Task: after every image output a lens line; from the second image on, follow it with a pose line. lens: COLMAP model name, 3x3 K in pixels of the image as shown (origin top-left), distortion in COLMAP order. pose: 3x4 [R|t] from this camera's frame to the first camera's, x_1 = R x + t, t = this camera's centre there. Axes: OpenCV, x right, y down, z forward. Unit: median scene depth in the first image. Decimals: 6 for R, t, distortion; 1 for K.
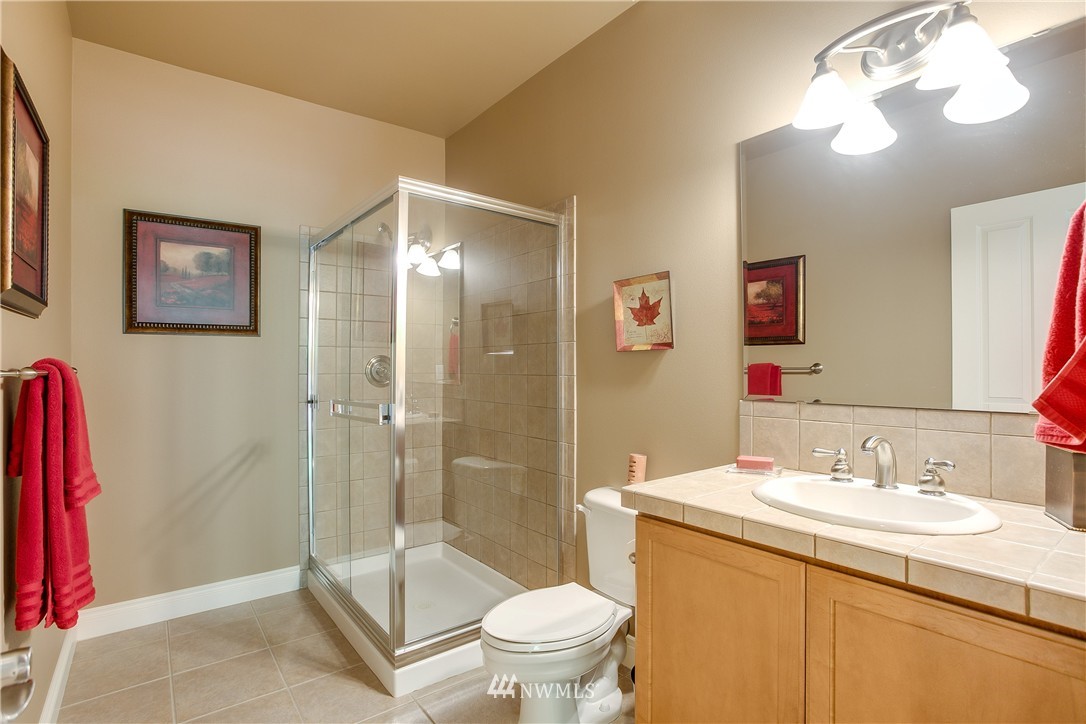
lens RADIAL K [[519.8, 0, 541.9], [0, 519.8, 361.8], [0, 0, 1]] dist [-0.003190, 0.000206]
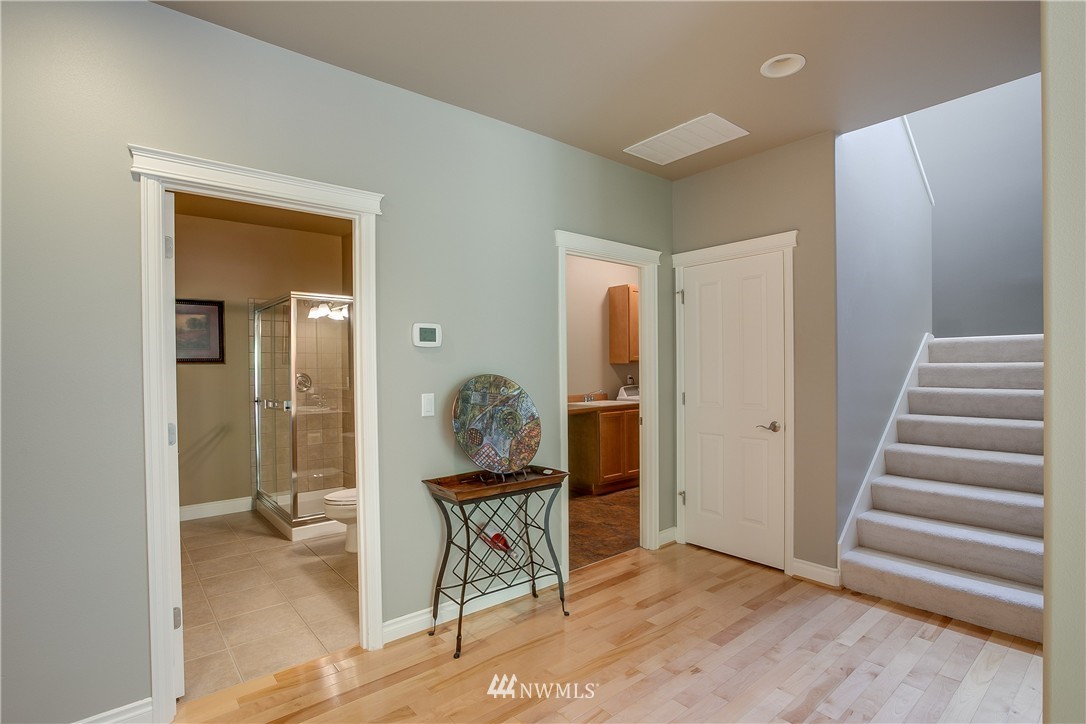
lens RADIAL K [[519.8, 0, 541.5], [0, 519.8, 366.3], [0, 0, 1]] dist [-0.003190, 0.000206]
pose [[0.999340, -0.012468, 0.034131, 0.474768], [0.012052, 0.999851, 0.012373, -0.052601], [-0.034280, -0.011953, 0.999341, -0.807154]]
